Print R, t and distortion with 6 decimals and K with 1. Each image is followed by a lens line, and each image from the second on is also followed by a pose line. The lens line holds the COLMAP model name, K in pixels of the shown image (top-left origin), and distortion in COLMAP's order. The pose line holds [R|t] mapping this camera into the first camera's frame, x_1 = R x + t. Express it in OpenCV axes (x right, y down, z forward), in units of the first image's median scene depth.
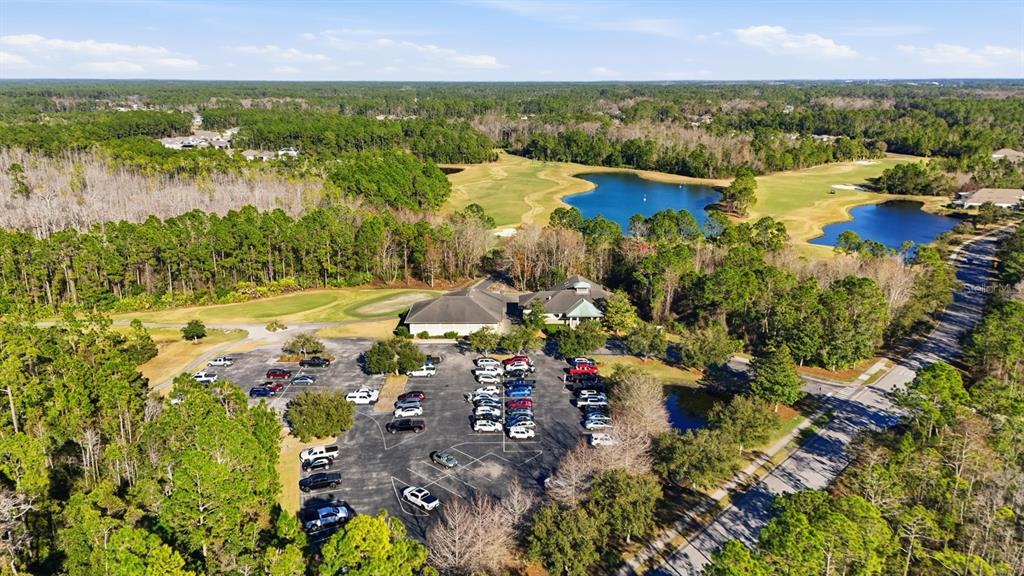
lens RADIAL K [[748.1, 0, 512.0], [0, 748.1, 288.0], [0, 0, 1]] dist [0.077111, -0.071182]
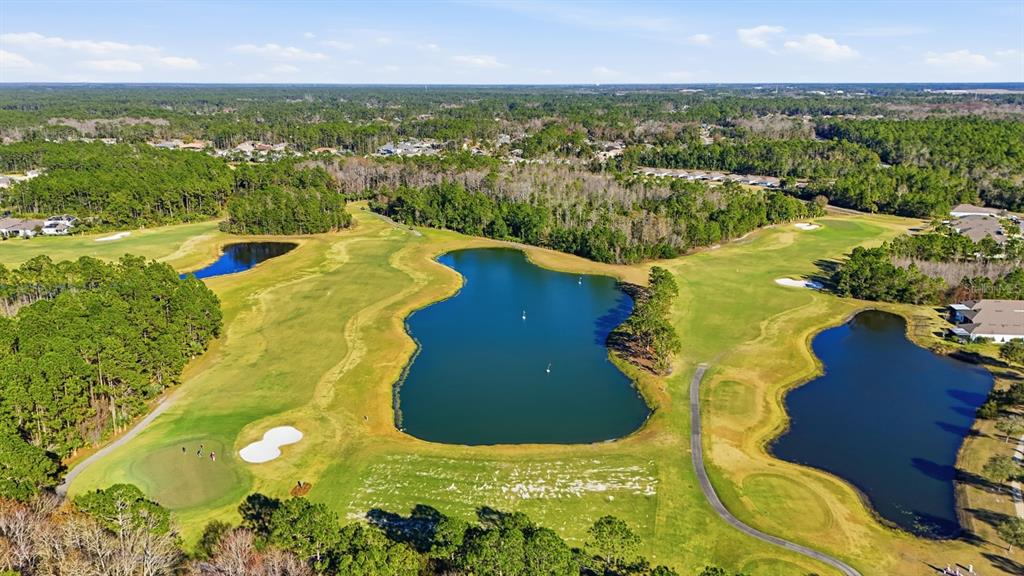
lens RADIAL K [[748.1, 0, 512.0], [0, 748.1, 288.0], [0, 0, 1]] dist [0.077111, -0.071182]
pose [[0.994706, -0.028520, 0.098721, 0.071550], [0.028864, 0.999581, -0.002060, -0.105443], [-0.098621, 0.004898, 0.995113, 0.225457]]
